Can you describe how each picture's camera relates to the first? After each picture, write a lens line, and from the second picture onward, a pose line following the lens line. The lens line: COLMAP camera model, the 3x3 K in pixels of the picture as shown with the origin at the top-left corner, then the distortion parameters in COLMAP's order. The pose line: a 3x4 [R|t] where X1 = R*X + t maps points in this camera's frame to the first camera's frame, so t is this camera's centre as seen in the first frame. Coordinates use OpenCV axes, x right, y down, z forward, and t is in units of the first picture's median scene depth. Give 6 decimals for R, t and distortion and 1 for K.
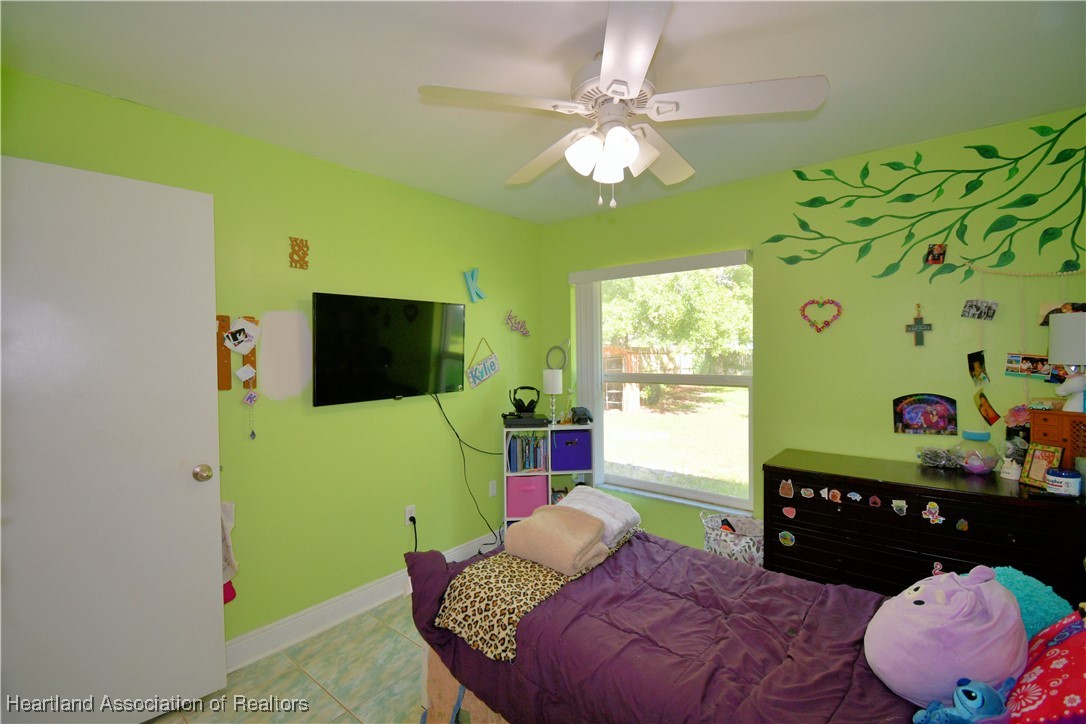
lens RADIAL K [[474.9, 0, 540.9], [0, 474.9, 360.6], [0, 0, 1]] dist [0.023801, -0.026488]
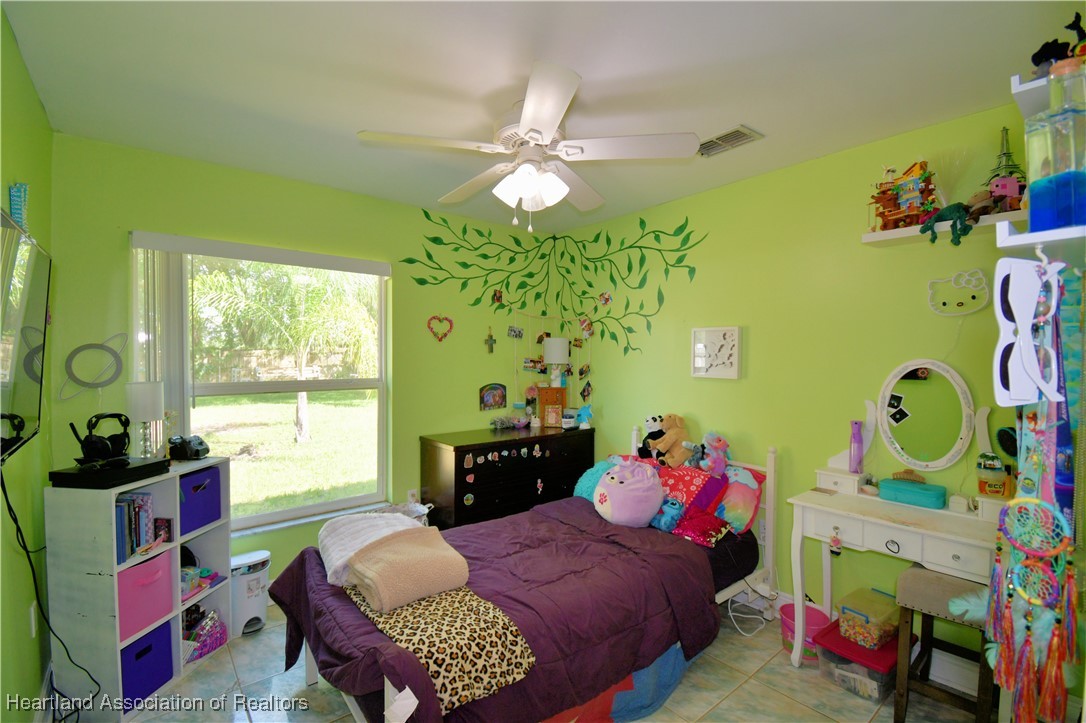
lens RADIAL K [[474.9, 0, 540.9], [0, 474.9, 360.1], [0, 0, 1]] dist [0.023801, -0.026488]
pose [[0.203125, -0.000499, 0.979153, -0.732001], [0.015057, 0.999883, -0.002614, -0.001262], [-0.979037, 0.015274, 0.203109, 0.548180]]
